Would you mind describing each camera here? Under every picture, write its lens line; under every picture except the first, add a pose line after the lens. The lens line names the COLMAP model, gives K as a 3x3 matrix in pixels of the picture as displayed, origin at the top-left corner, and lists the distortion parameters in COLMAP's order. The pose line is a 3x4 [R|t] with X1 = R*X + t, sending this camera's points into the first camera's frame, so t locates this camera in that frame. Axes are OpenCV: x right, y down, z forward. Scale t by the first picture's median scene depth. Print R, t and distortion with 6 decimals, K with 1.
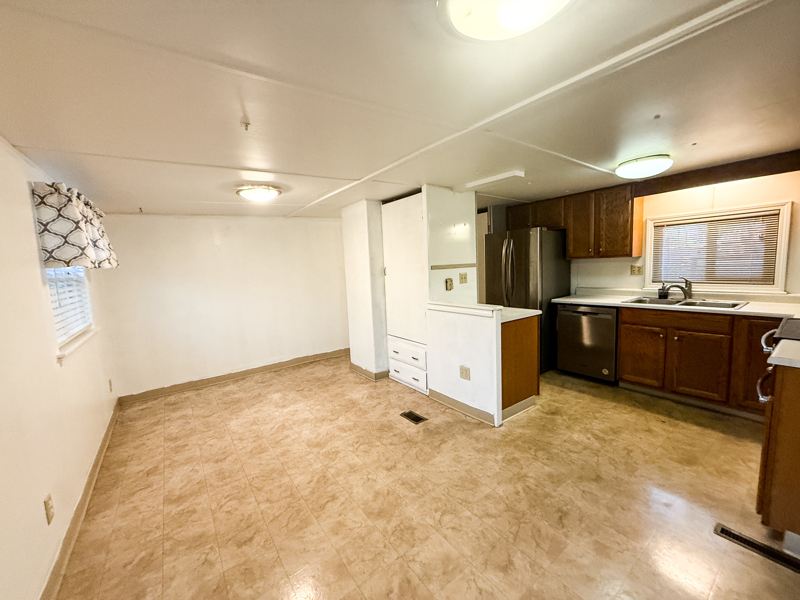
lens RADIAL K [[319.9, 0, 398.2], [0, 319.9, 300.4], [0, 0, 1]] dist [-0.000049, 0.000034]
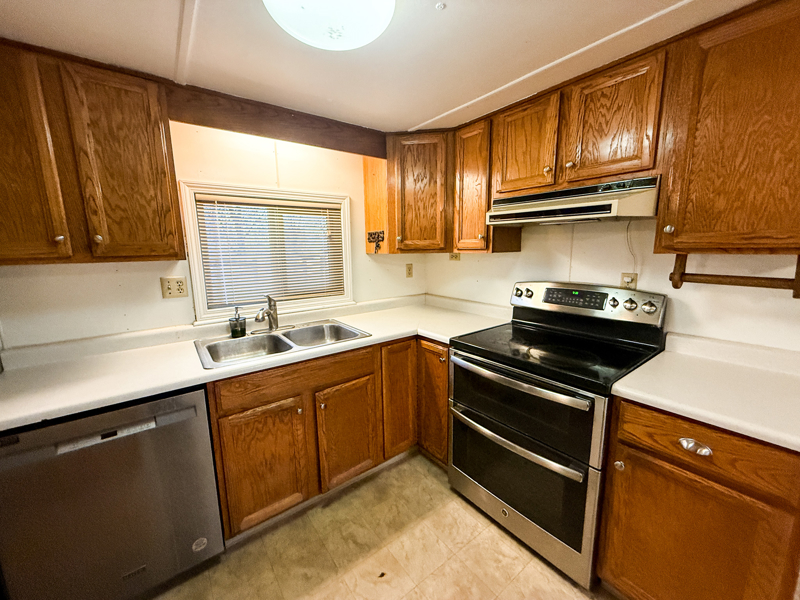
lens RADIAL K [[319.9, 0, 400.5], [0, 319.9, 298.7], [0, 0, 1]] dist [-0.000049, 0.000034]
pose [[-0.016772, -0.114806, 0.993246, 0.292146], [0.123254, 0.985572, 0.116000, -0.101926], [-0.992233, 0.124368, -0.002379, 0.745182]]
